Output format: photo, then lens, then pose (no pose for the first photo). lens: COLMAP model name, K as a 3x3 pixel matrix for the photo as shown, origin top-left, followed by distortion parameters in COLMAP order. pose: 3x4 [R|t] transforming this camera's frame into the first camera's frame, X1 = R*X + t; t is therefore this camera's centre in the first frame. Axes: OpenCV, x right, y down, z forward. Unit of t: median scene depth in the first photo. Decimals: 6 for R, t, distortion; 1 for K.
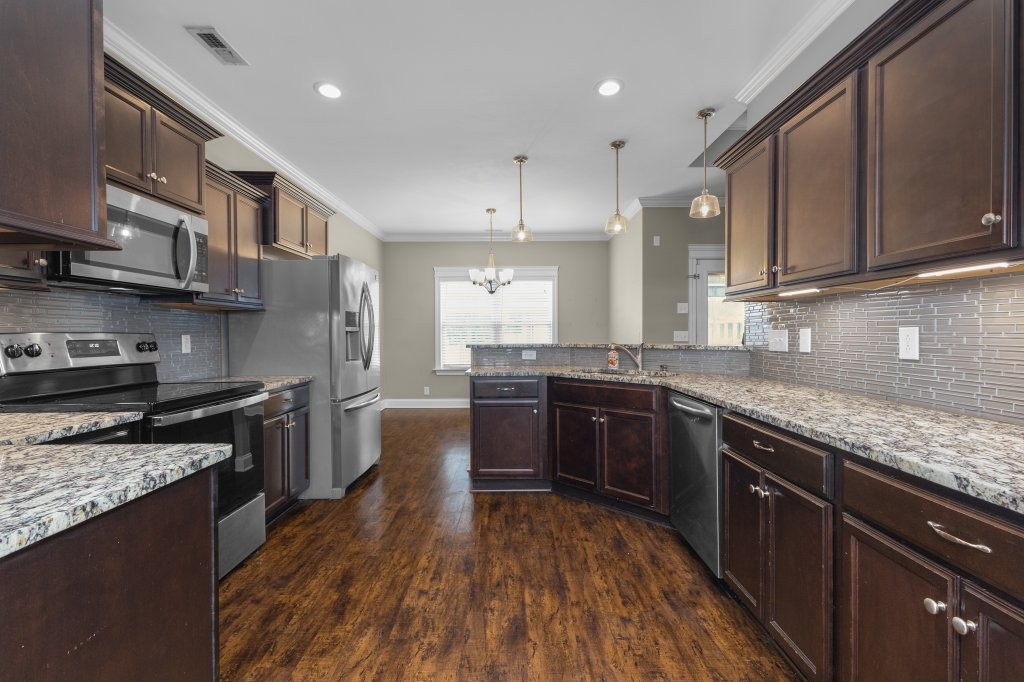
lens RADIAL K [[438.0, 0, 512.4], [0, 438.0, 341.8], [0, 0, 1]] dist [0.008817, -0.001684]
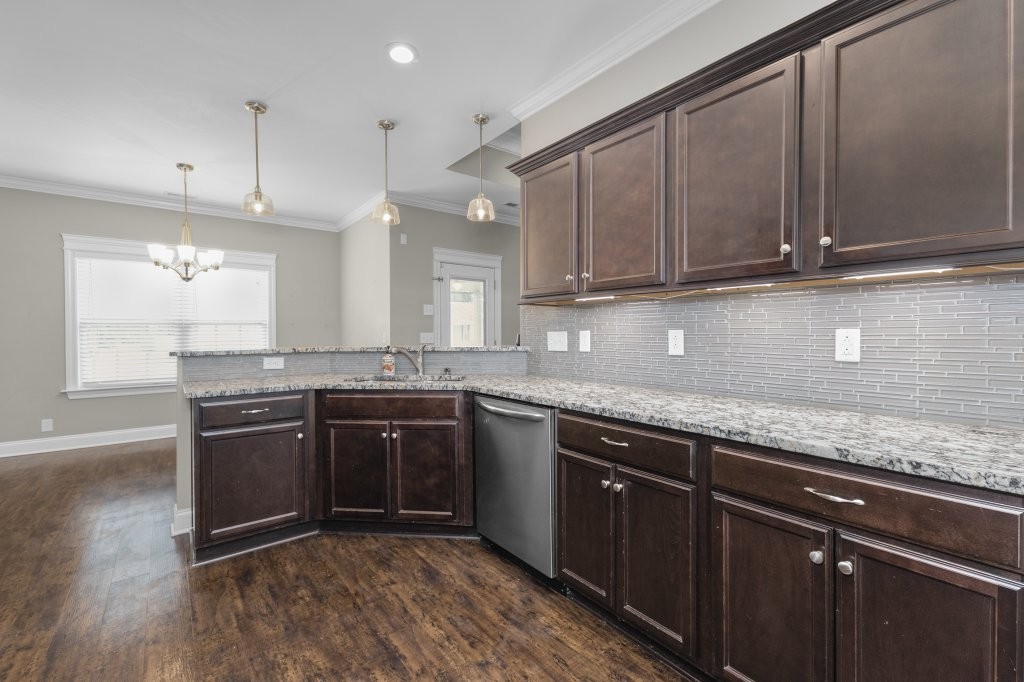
lens RADIAL K [[438.0, 0, 515.0], [0, 438.0, 340.0], [0, 0, 1]] dist [0.008817, -0.001684]
pose [[0.785818, -0.008828, 0.618395, -0.123866], [0.013778, 0.999900, -0.003234, -0.002974], [-0.618304, 0.011062, 0.785861, 0.149797]]
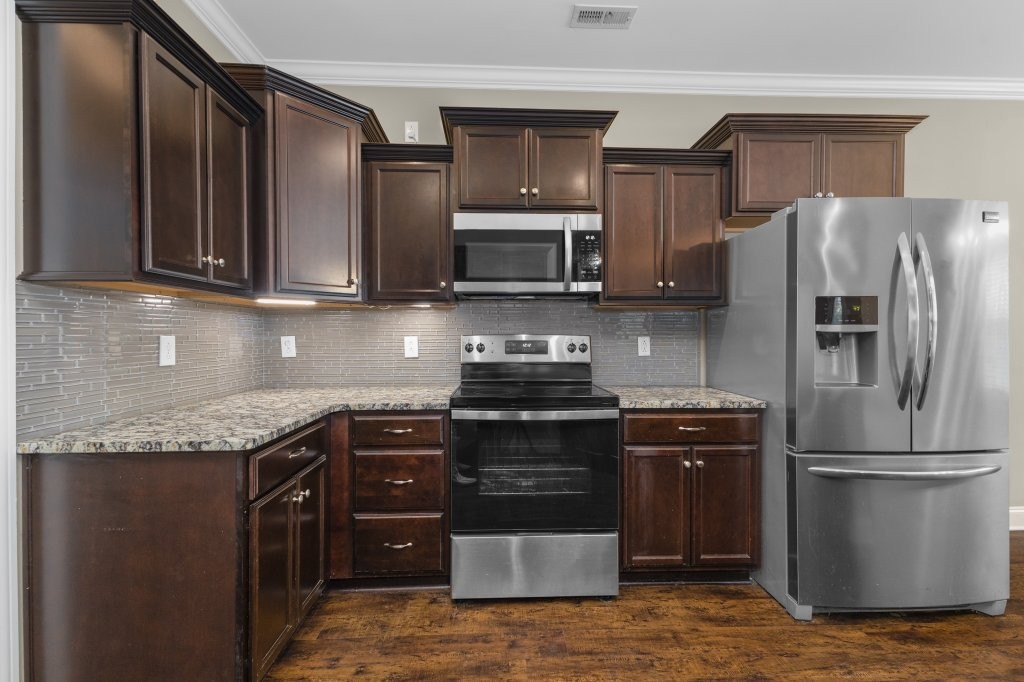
lens RADIAL K [[438.0, 0, 516.7], [0, 438.0, 339.7], [0, 0, 1]] dist [0.008817, -0.001684]
pose [[0.045252, 0.012153, -0.998902, 0.776385], [-0.018105, 0.999772, 0.011344, -0.059939], [0.998812, 0.017571, 0.045462, 2.686931]]
